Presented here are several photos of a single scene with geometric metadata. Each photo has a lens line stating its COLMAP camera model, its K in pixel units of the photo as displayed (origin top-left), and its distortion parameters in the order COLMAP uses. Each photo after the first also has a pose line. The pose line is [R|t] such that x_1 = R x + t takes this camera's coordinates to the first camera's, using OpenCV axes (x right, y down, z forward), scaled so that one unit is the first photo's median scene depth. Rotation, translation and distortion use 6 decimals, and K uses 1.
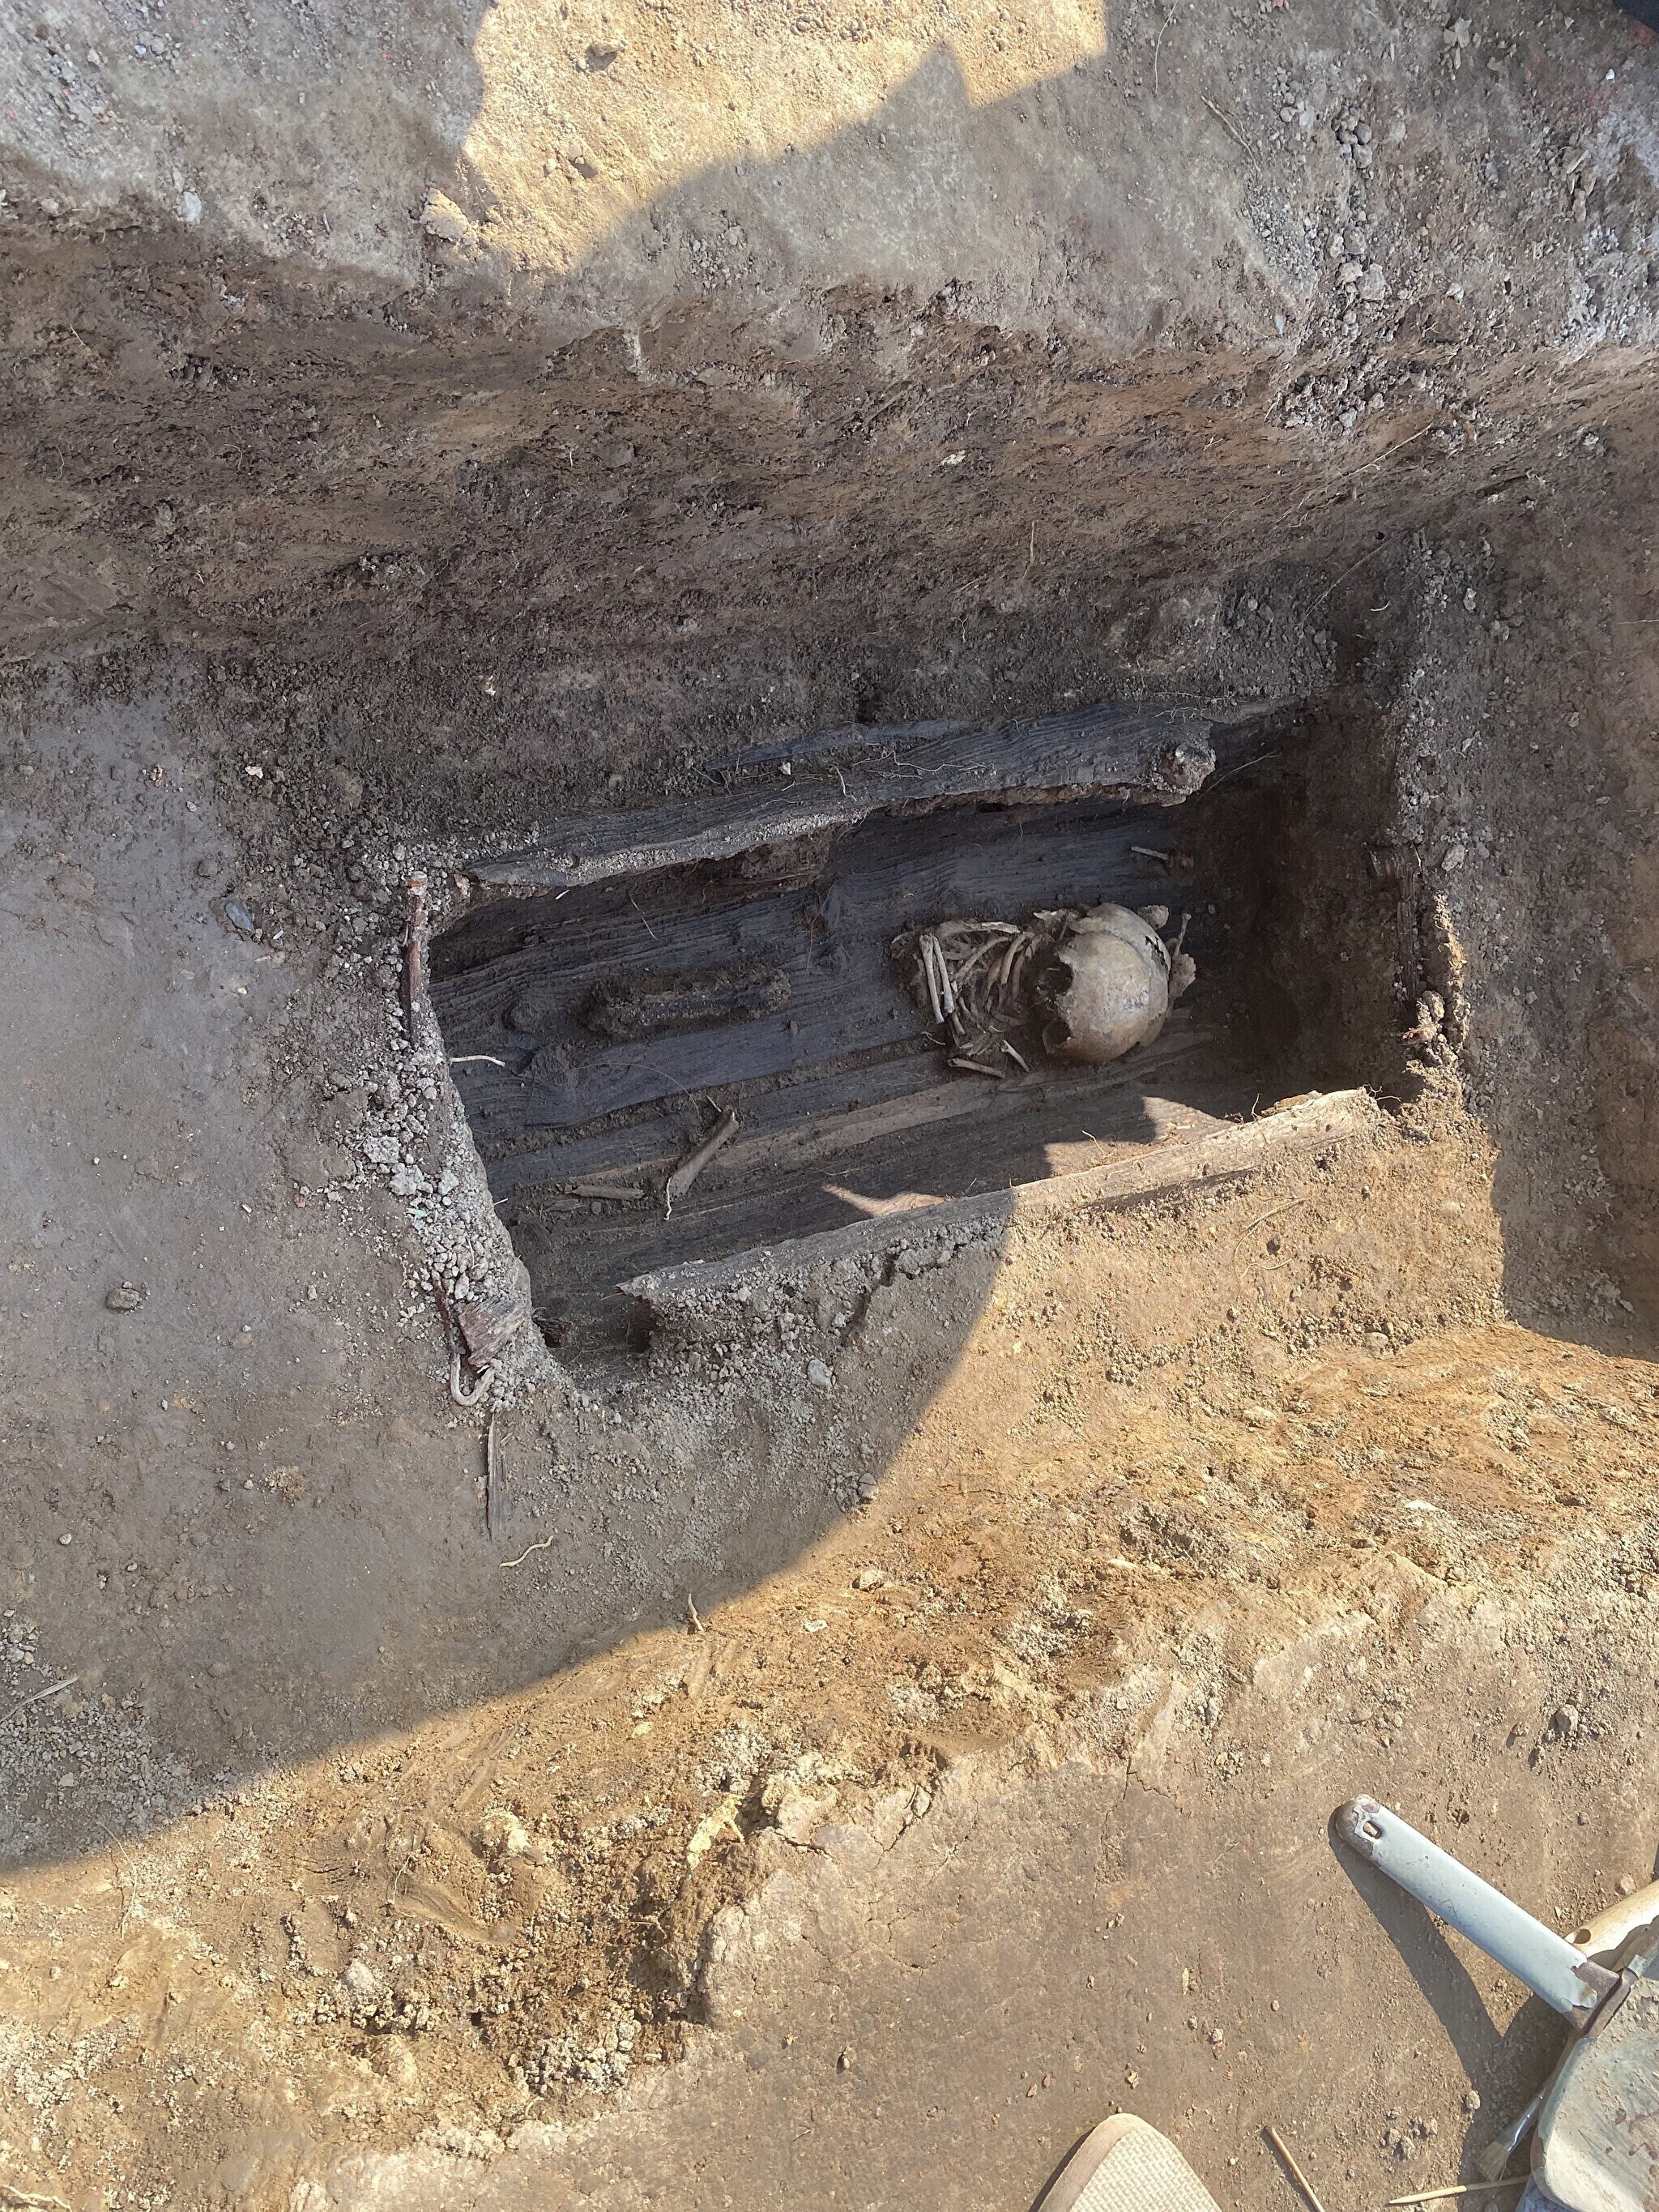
lens RADIAL K [[1691.6, 0, 818.0], [0, 1691.6, 1111.8], [0, 0, 1]] dist [0.017270, -0.026823]
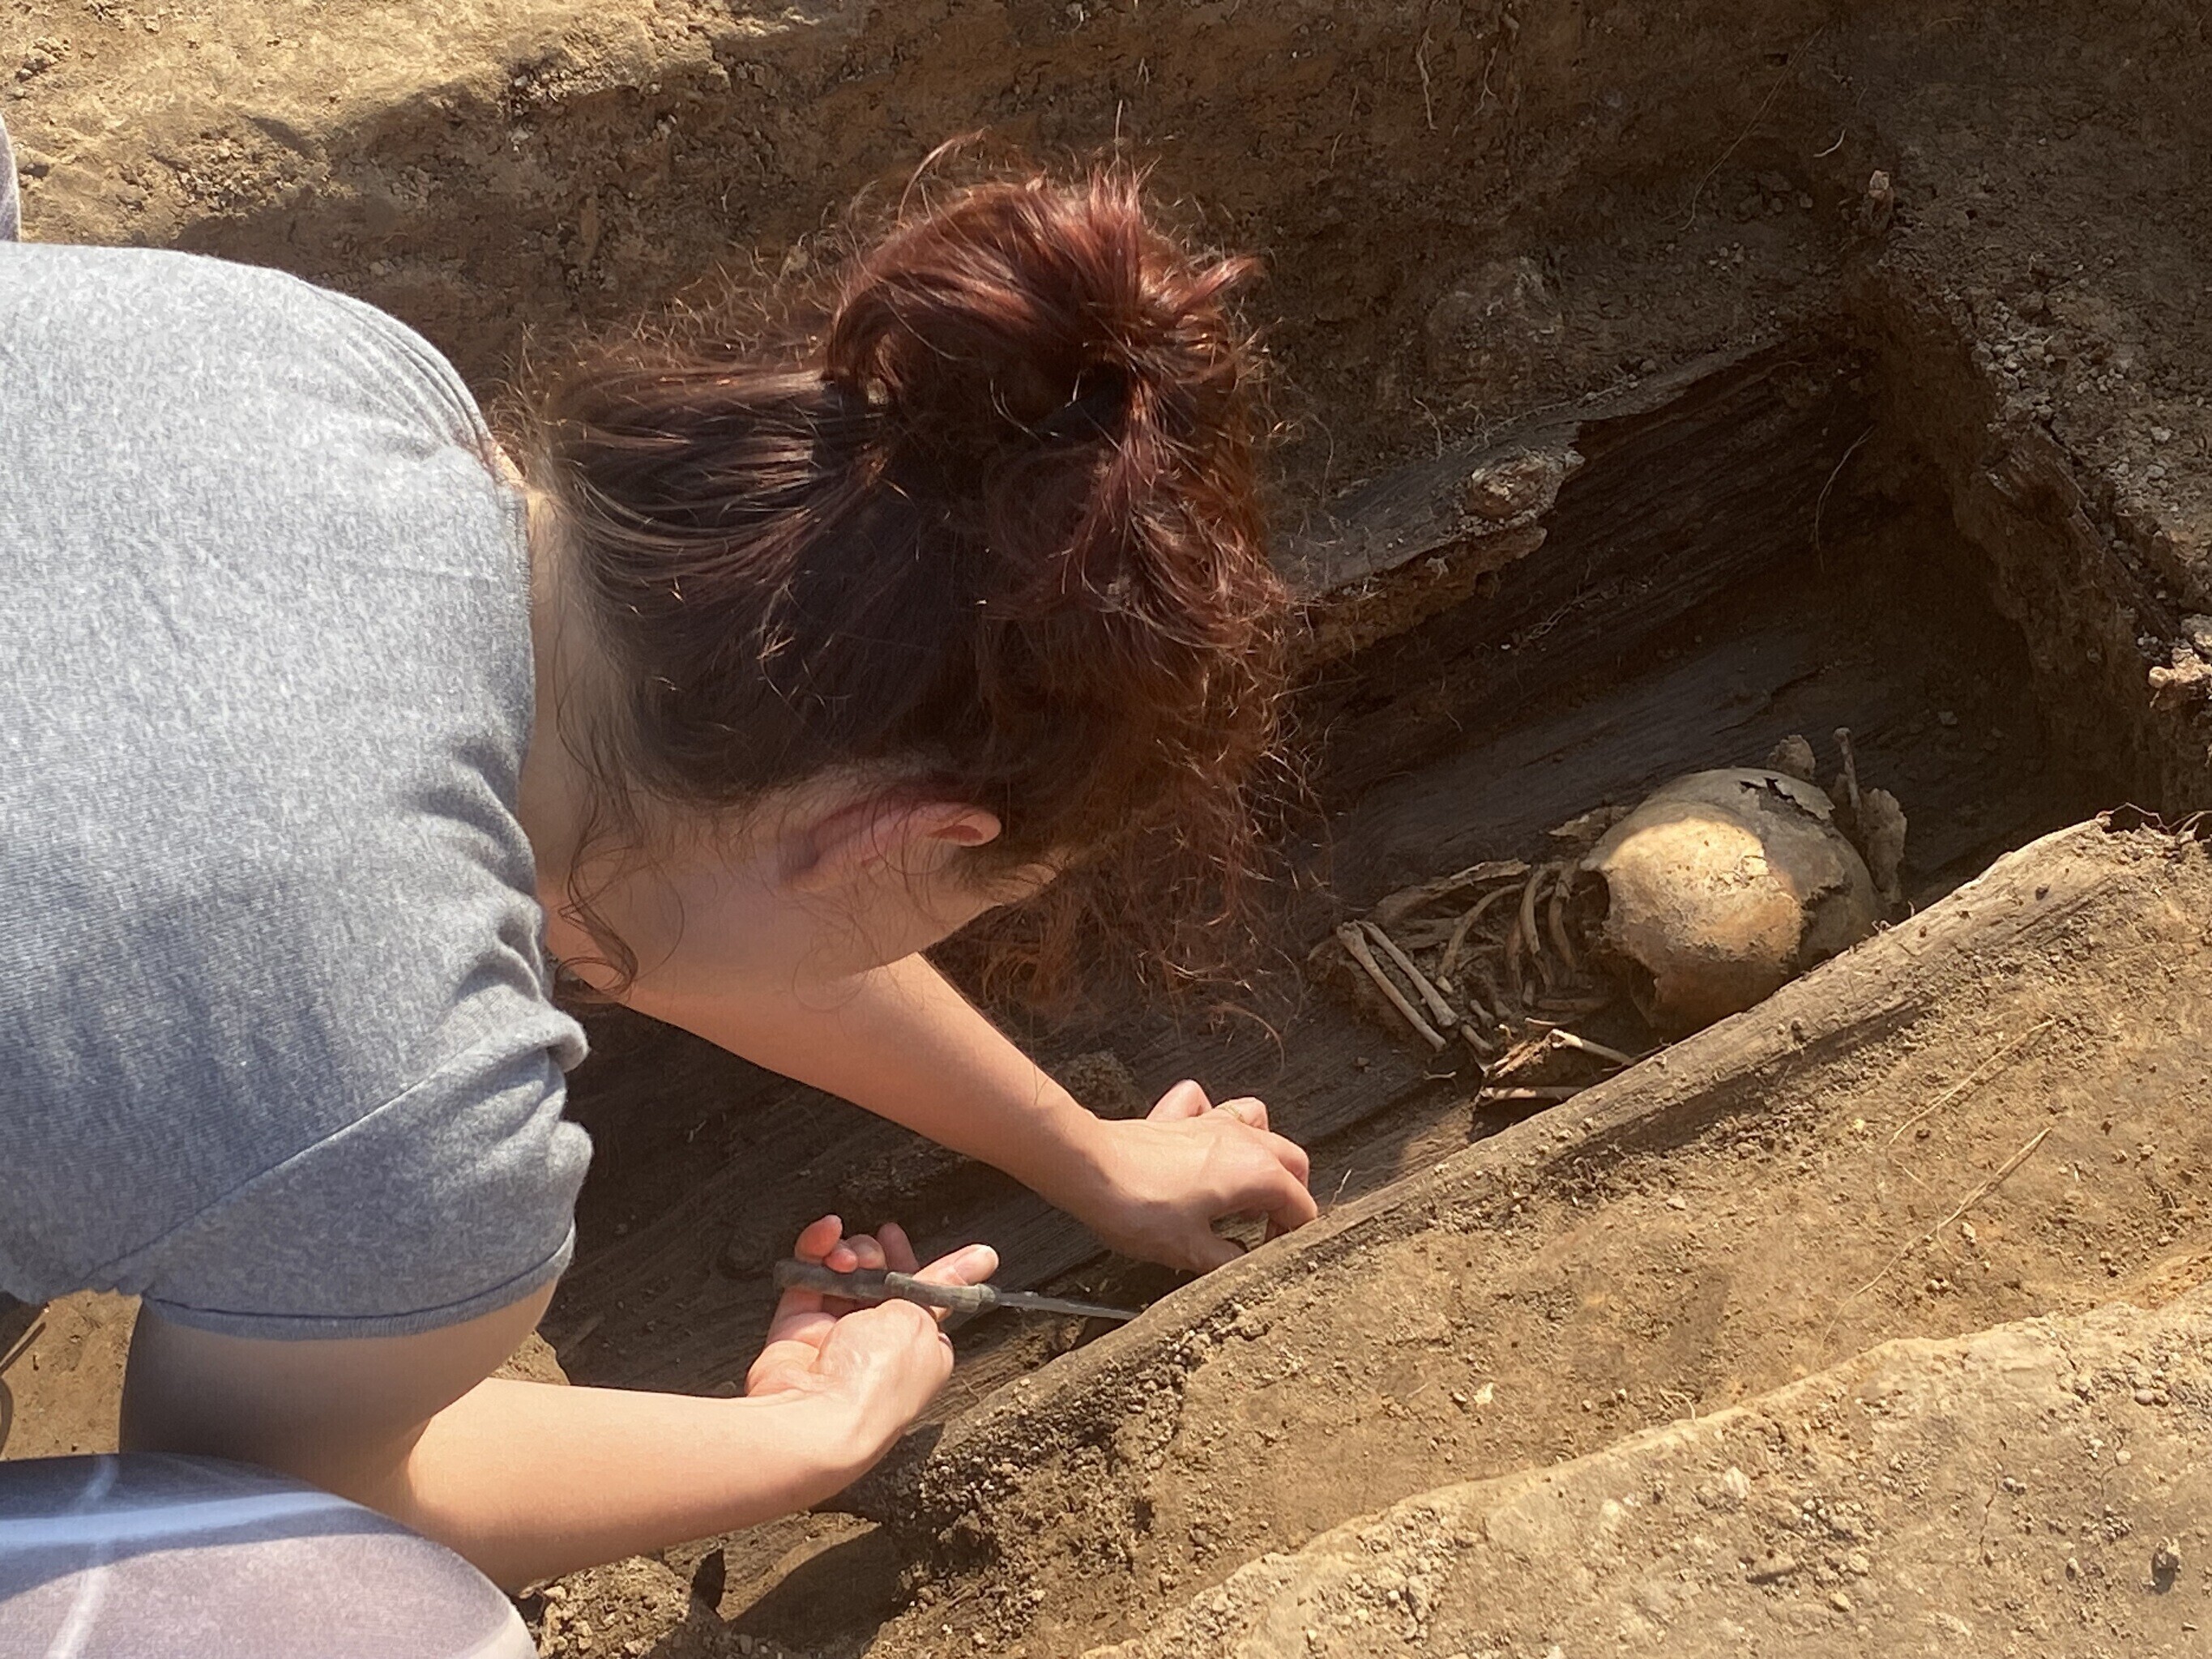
lens RADIAL K [[3627.1, 0, 1111.6], [0, 3627.1, 830.2], [0, 0, 1]] dist [0.239505, -0.907567]
pose [[0.804335, -0.459045, -0.377258, 0.516336], [0.252638, 0.838890, -0.482118, 0.491710], [0.537792, 0.292474, 0.790721, -0.118730]]
